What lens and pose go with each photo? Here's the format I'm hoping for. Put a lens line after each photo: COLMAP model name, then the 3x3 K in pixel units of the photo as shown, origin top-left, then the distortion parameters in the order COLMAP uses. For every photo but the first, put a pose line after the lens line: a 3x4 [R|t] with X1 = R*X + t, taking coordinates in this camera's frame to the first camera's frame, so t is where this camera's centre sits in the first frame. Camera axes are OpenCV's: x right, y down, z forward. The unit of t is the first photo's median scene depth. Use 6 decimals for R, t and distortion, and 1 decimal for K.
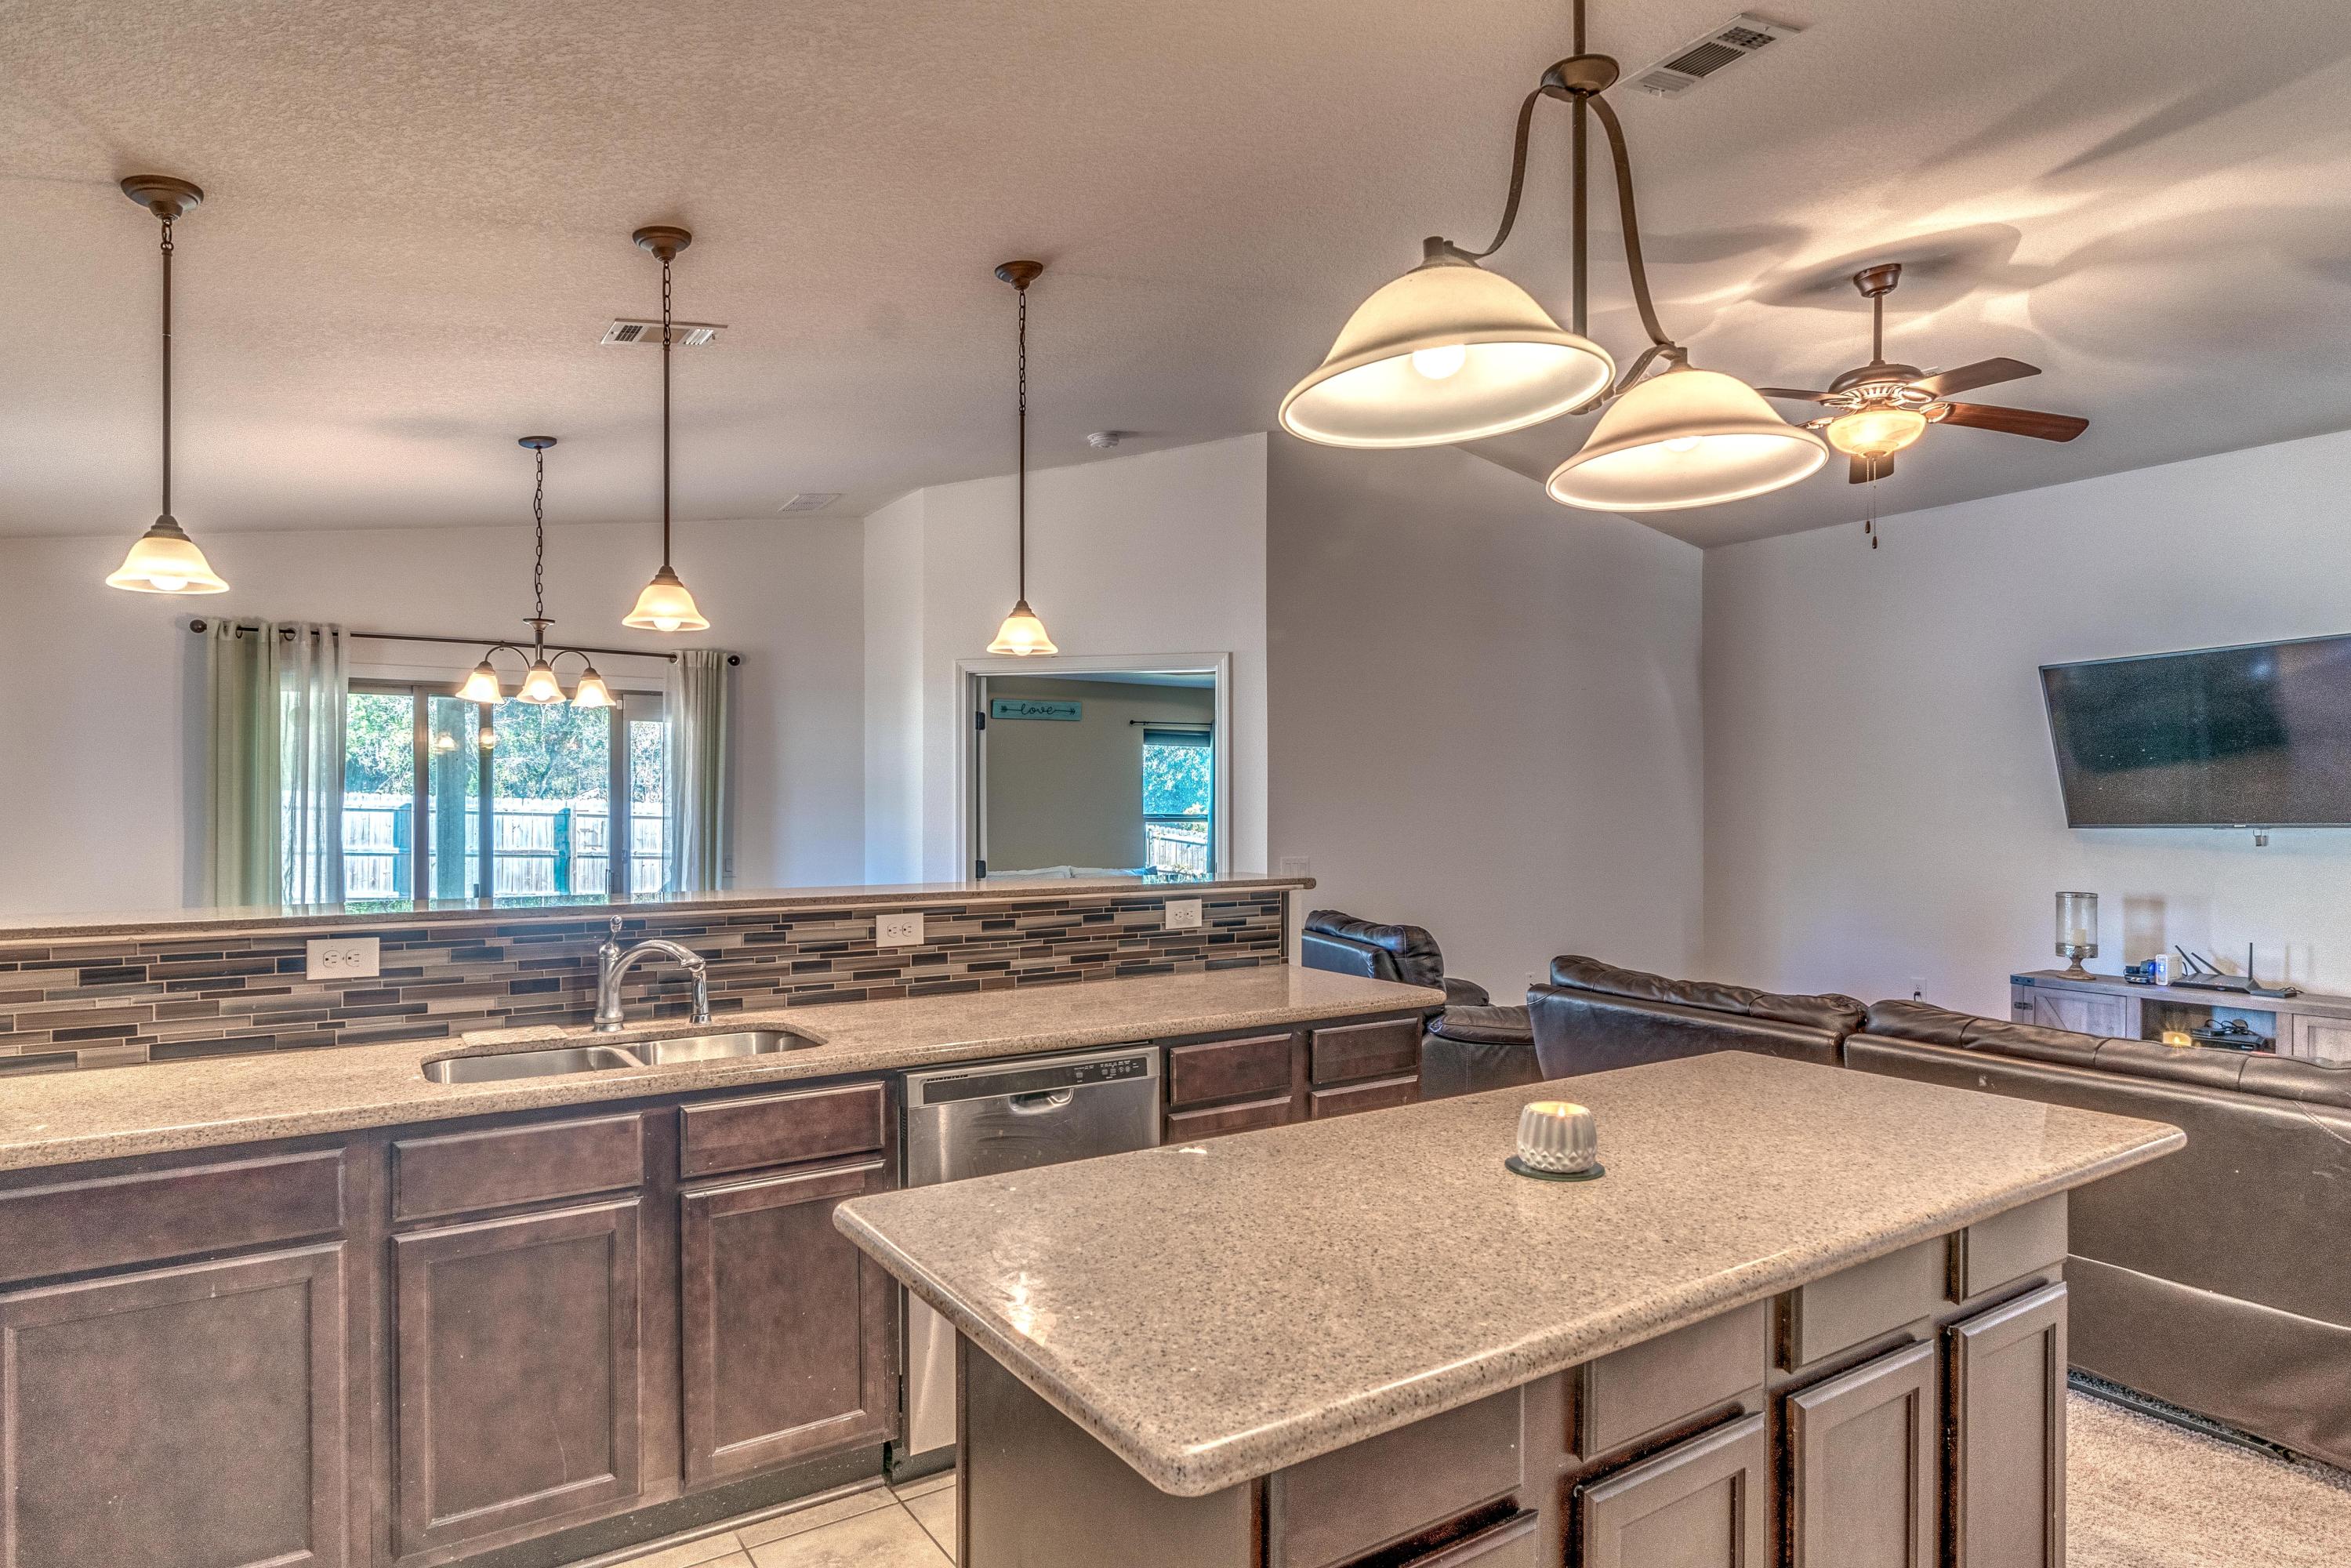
lens RADIAL K [[1293.5, 0, 1128.8], [0, 1293.5, 802.6], [0, 0, 1]] dist [-0.005327, -0.000114]
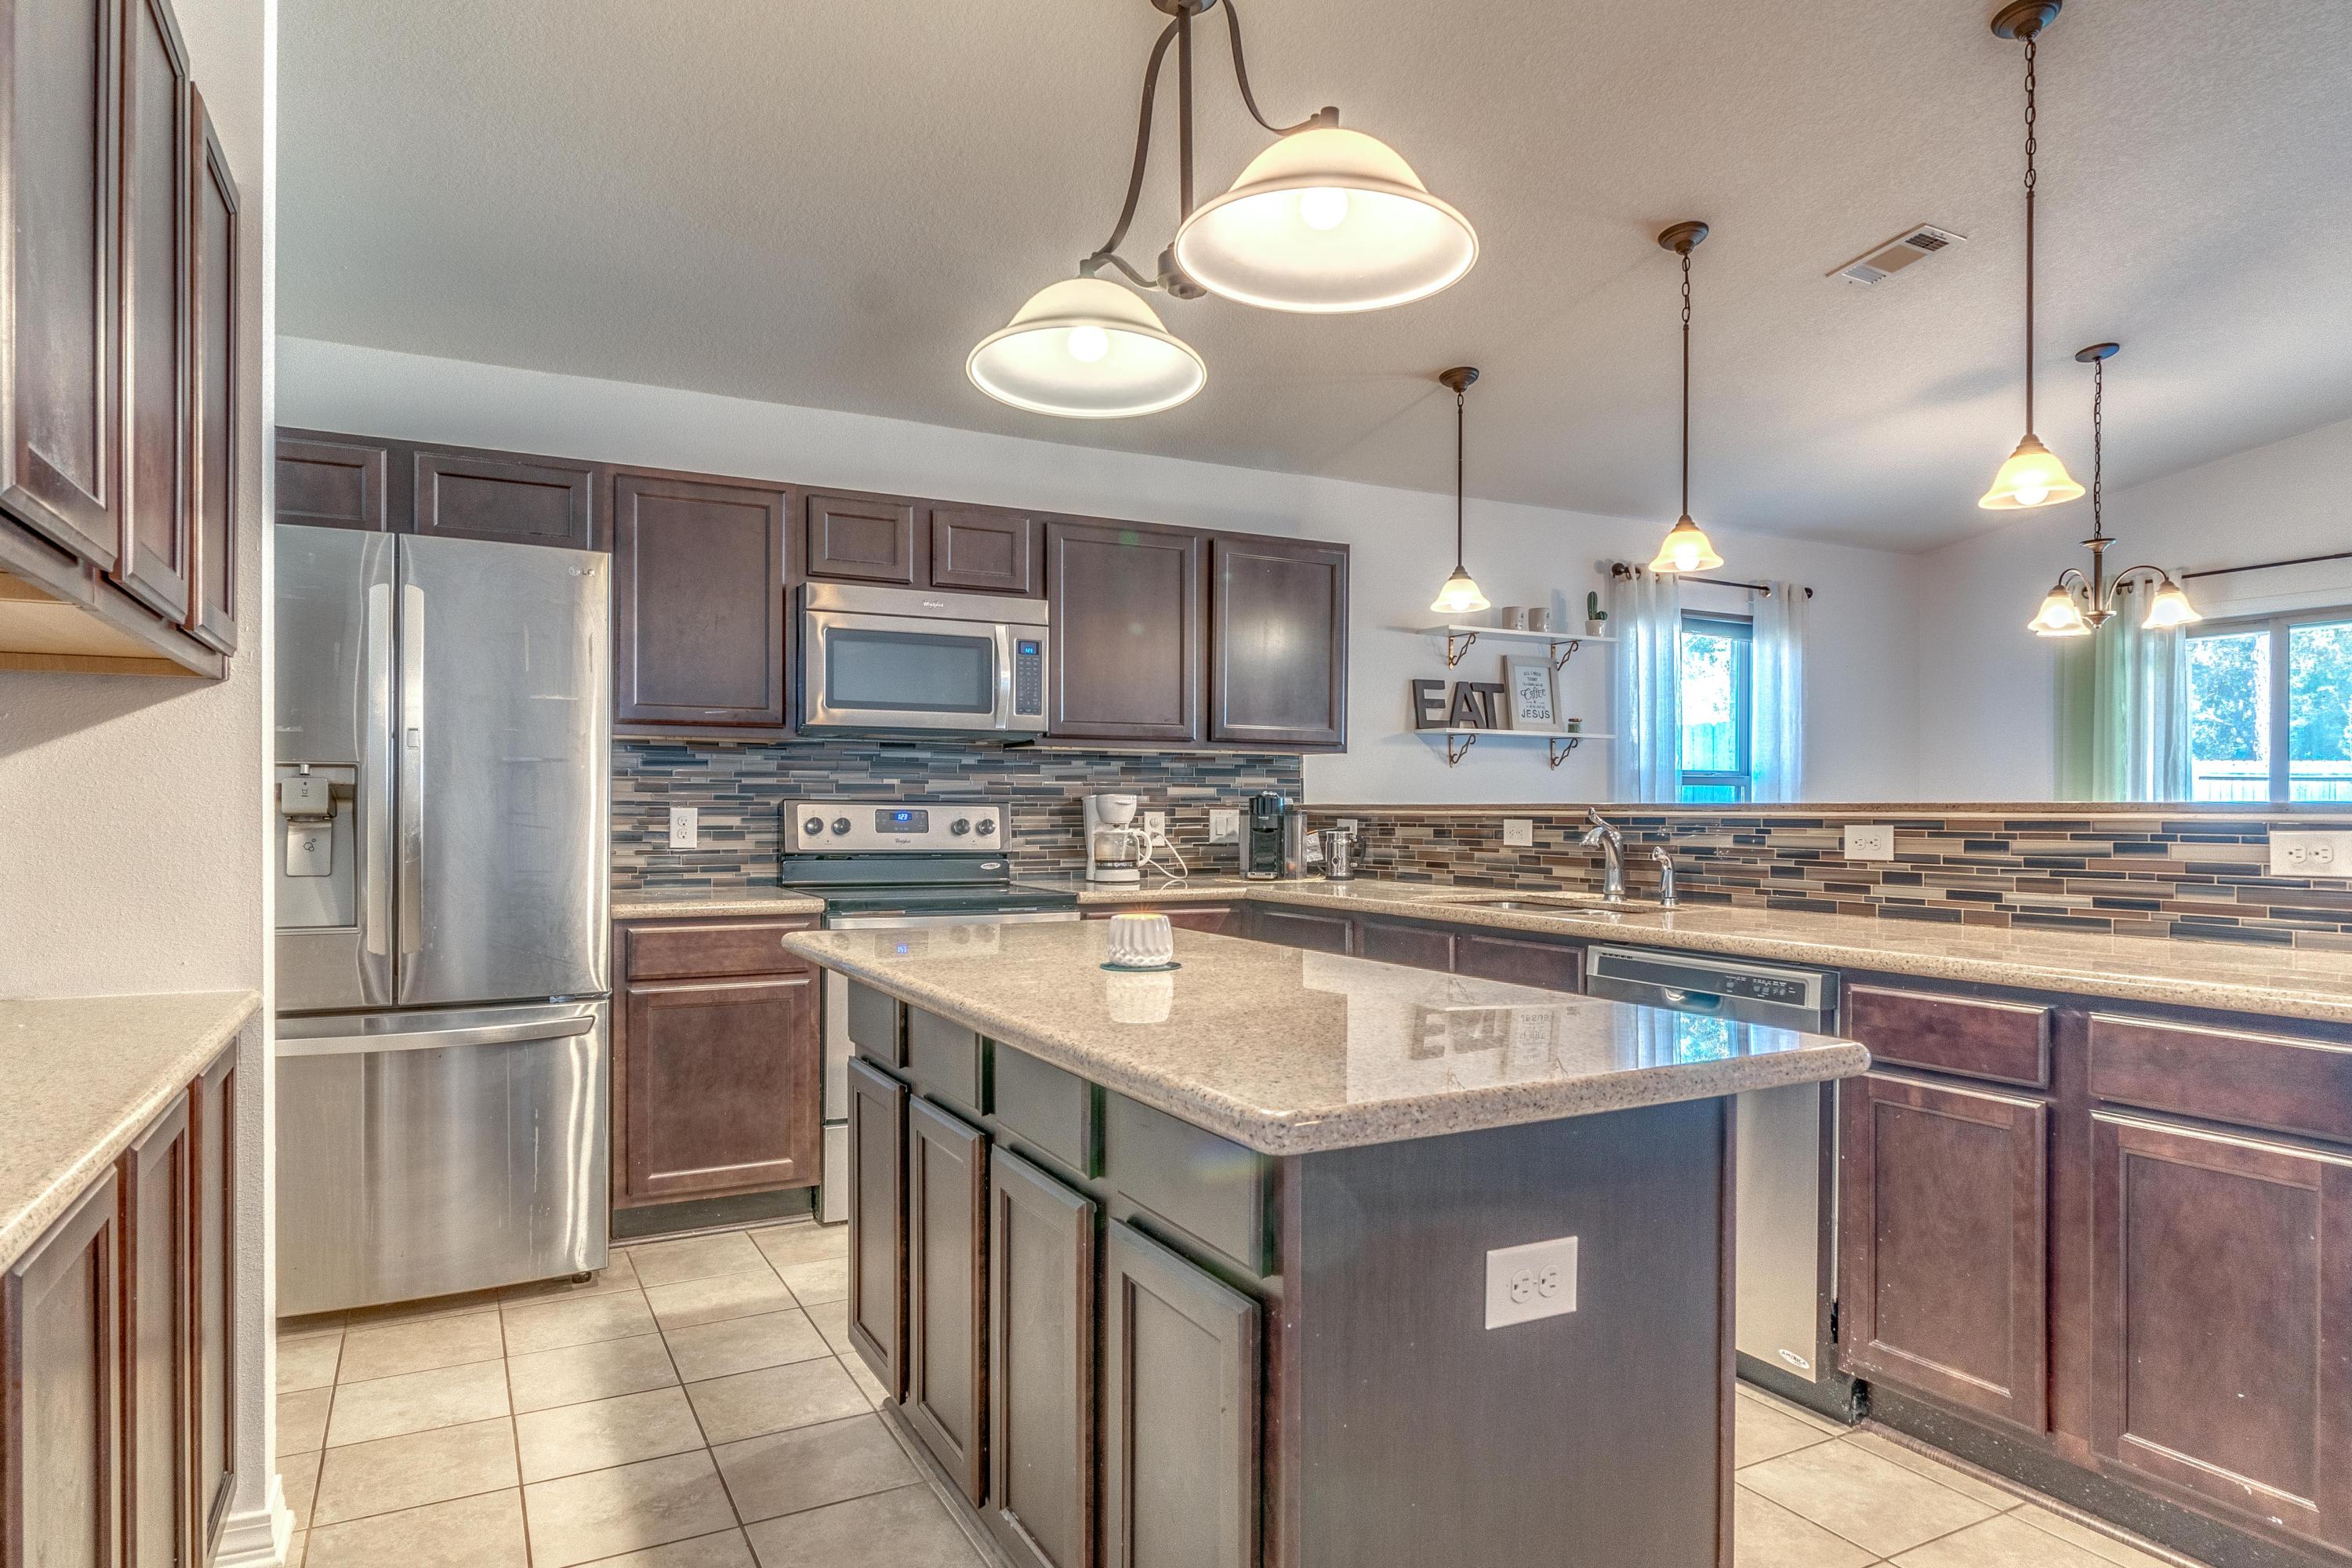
lens RADIAL K [[1379.2, 0, 1165.2], [0, 1379.2, 796.4], [0, 0, 1]] dist [-0.023843, 0.004941]
pose [[-0.091064, -0.007876, -0.995814, 0.845560], [-0.000356, 0.999969, -0.007876, 0.074346], [0.995845, -0.000362, -0.091064, 0.599246]]
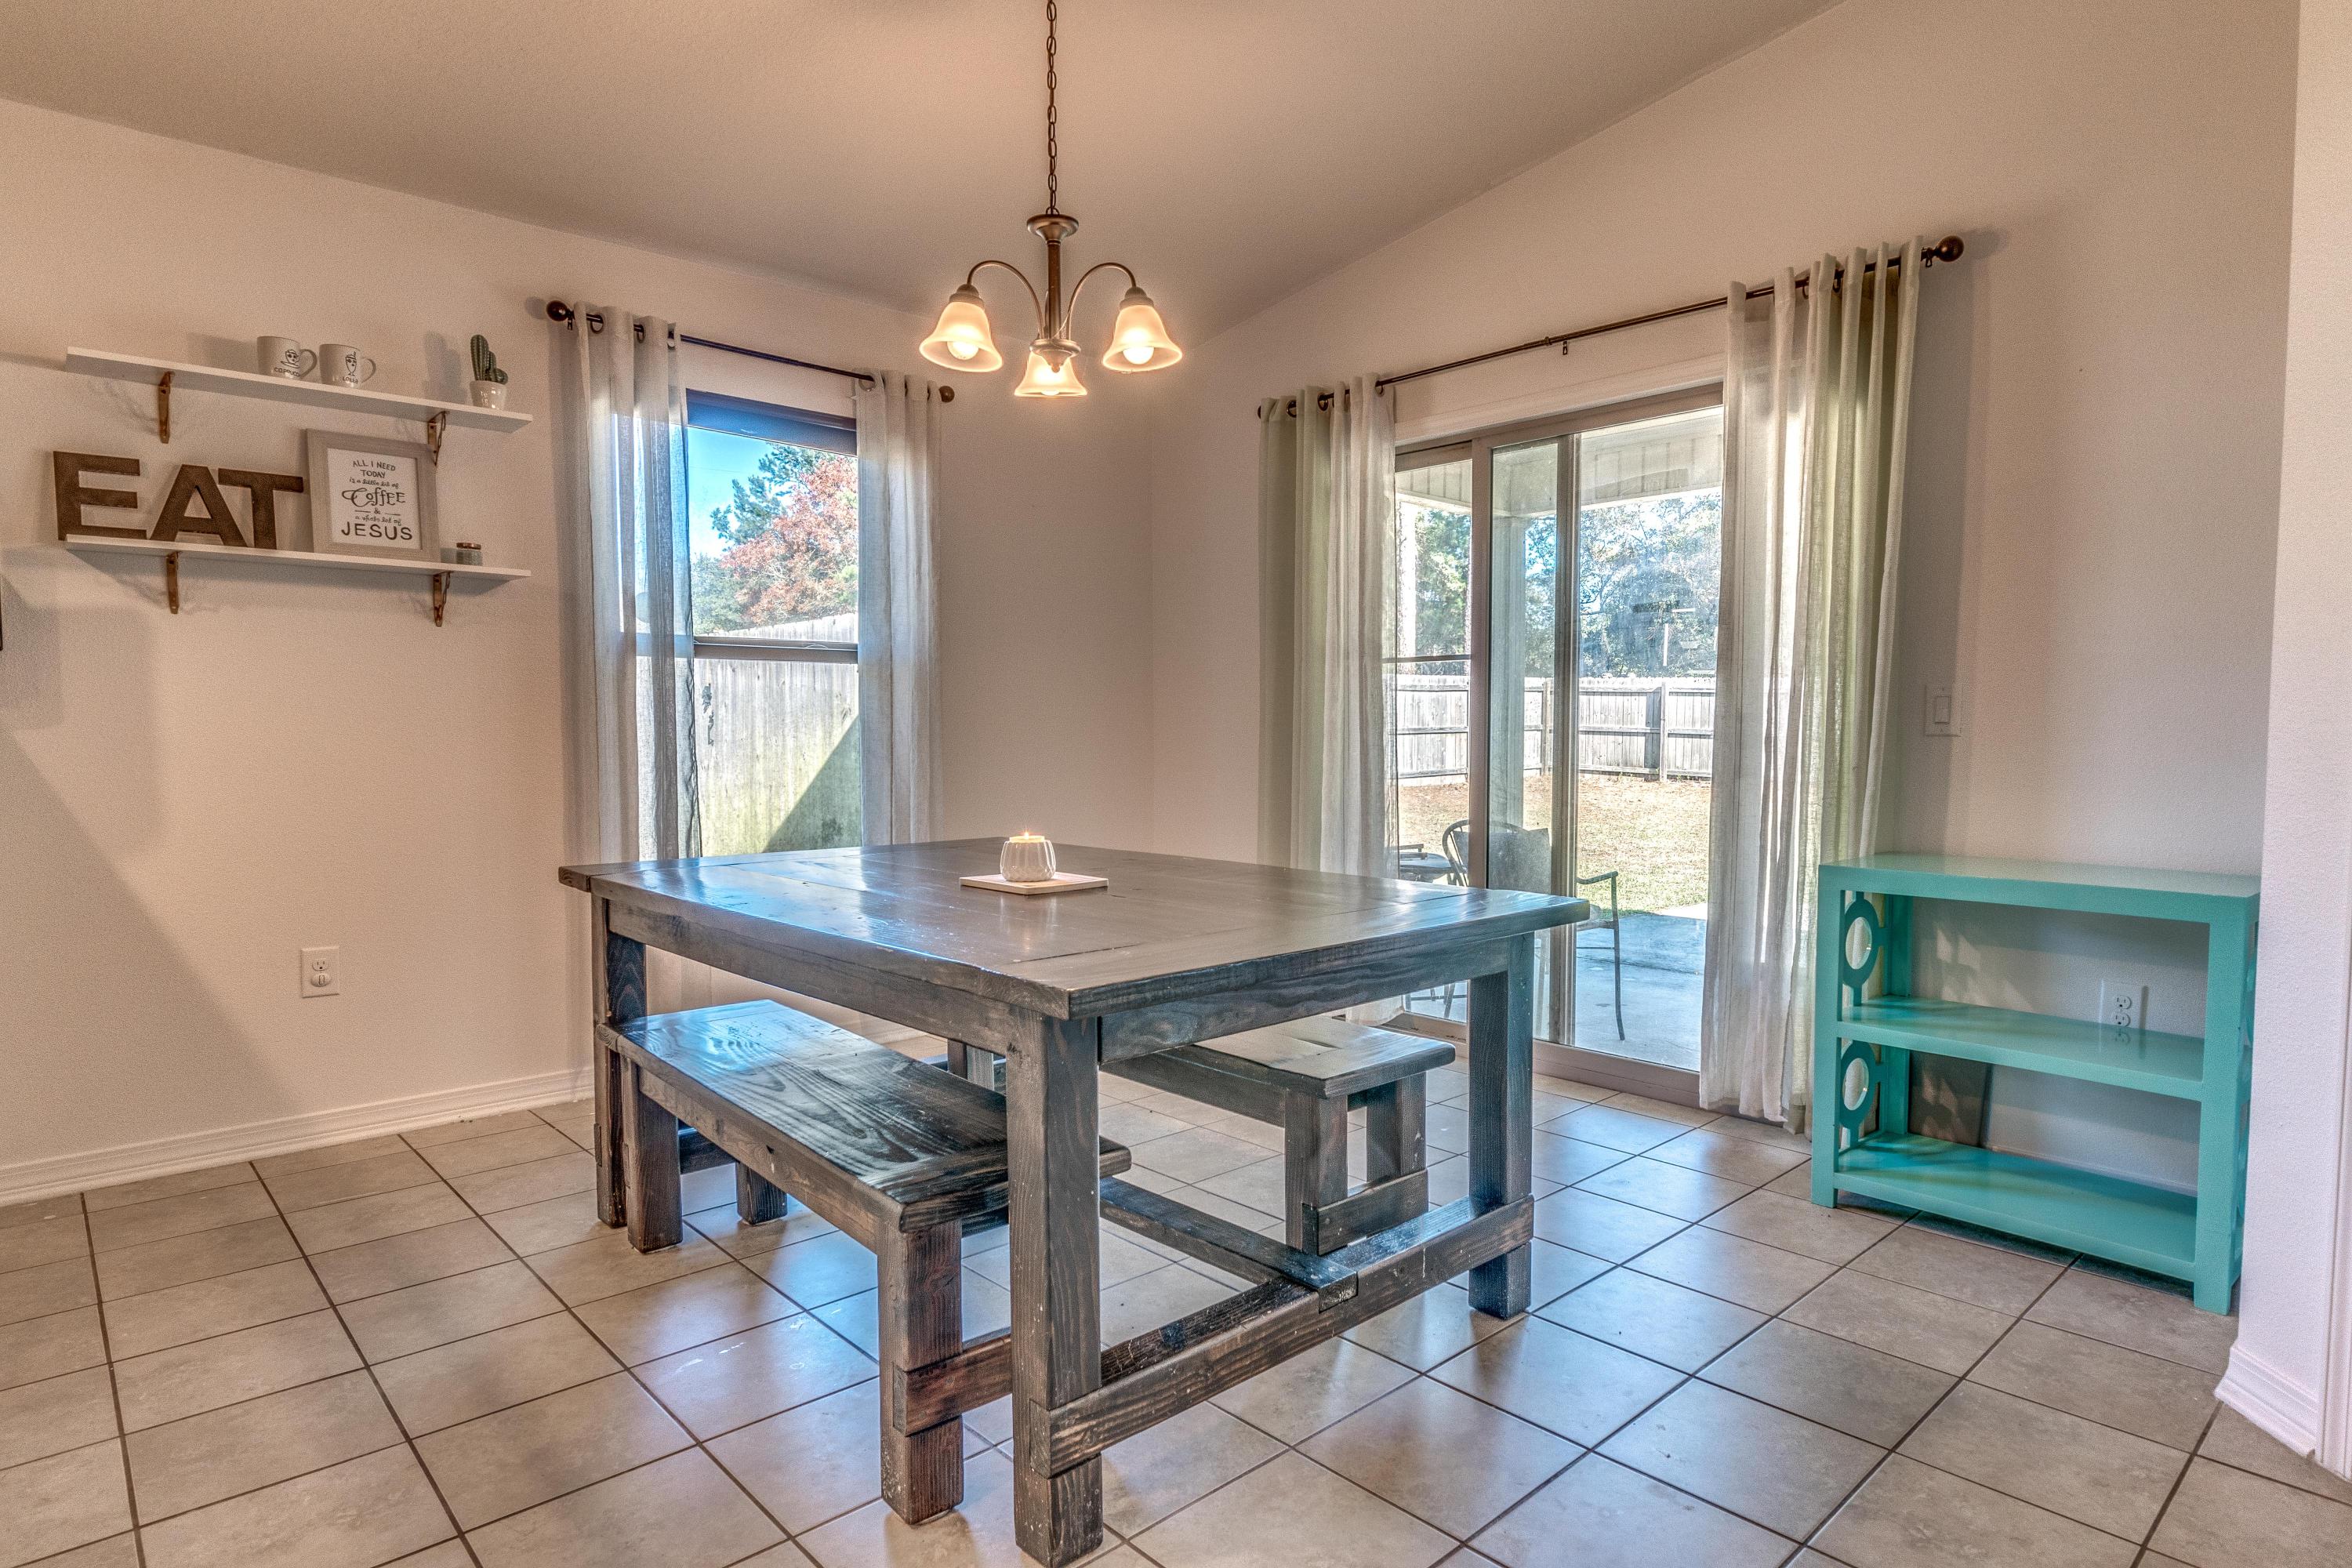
lens RADIAL K [[1294.0, 0, 1286.7], [0, 1294.0, 819.1], [0, 0, 1]] dist [-0.005327, -0.000114]
pose [[0.221089, 0.066569, -0.972979, 0.182868], [0.000947, 0.997653, 0.068472, 0.109527], [0.975253, -0.016060, 0.220507, 1.384947]]
